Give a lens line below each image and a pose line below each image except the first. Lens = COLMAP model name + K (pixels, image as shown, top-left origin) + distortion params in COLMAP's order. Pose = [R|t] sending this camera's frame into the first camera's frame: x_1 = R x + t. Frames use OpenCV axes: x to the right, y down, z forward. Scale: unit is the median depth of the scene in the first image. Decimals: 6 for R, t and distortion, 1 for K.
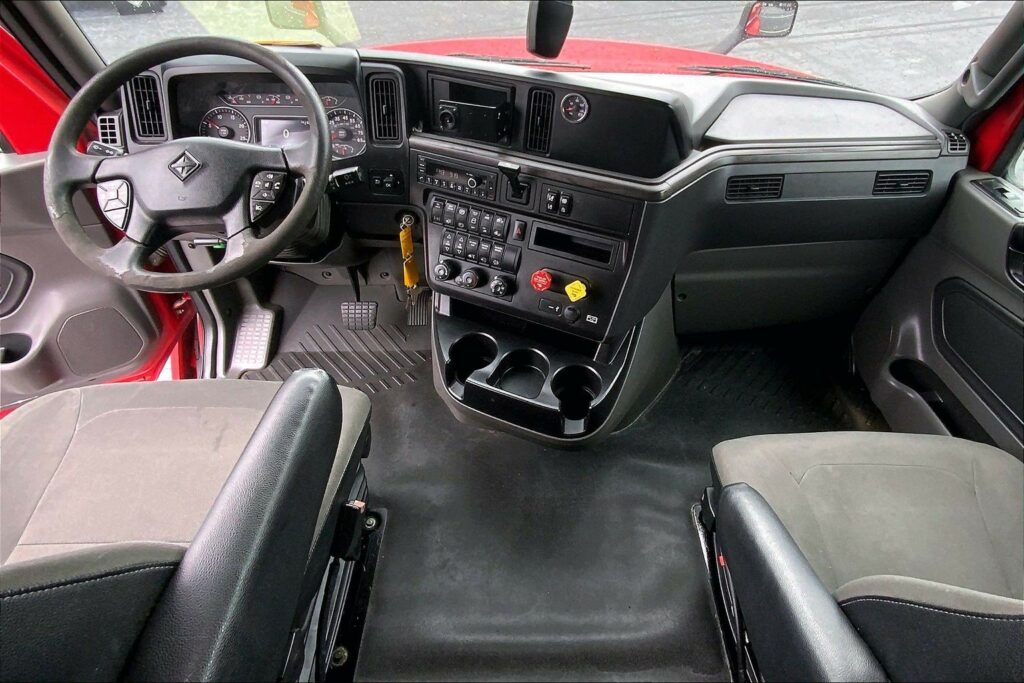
lens RADIAL K [[554.1, 0, 547.5], [0, 554.1, 294.1], [0, 0, 1]] dist [0.018517, -0.001832]
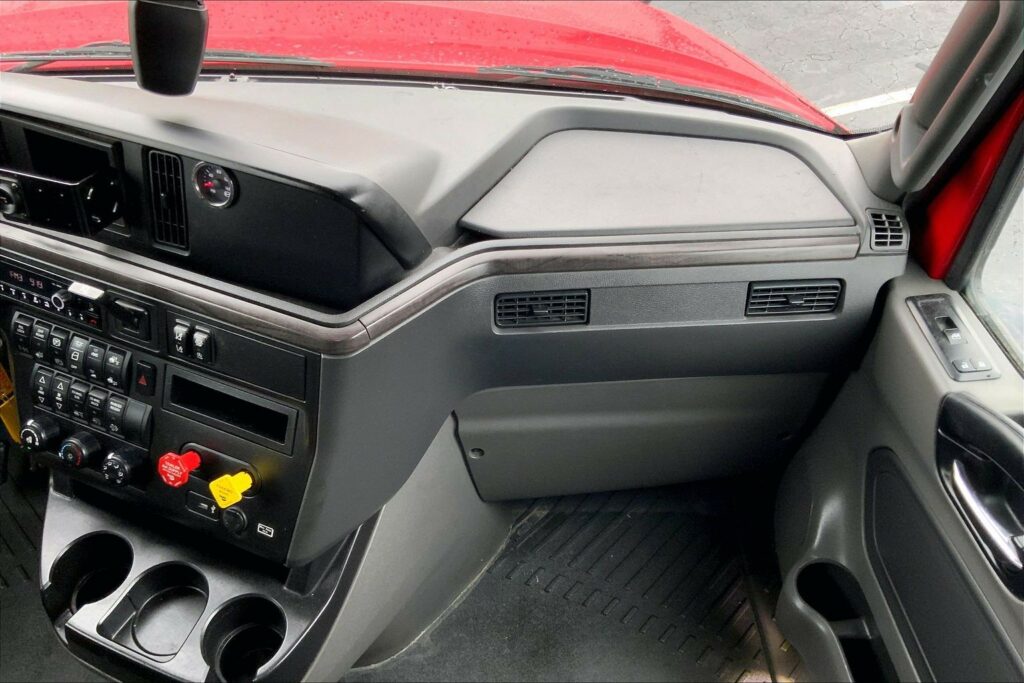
lens RADIAL K [[844.4, 0, 512.0], [0, 844.4, 341.5], [0, 0, 1]] dist [0.107533, -0.220791]
pose [[0.999965, 0.006340, 0.005535, 0.336805], [-0.006662, 0.998160, 0.060264, -0.213173], [-0.005143, -0.060299, 0.998167, 0.086832]]
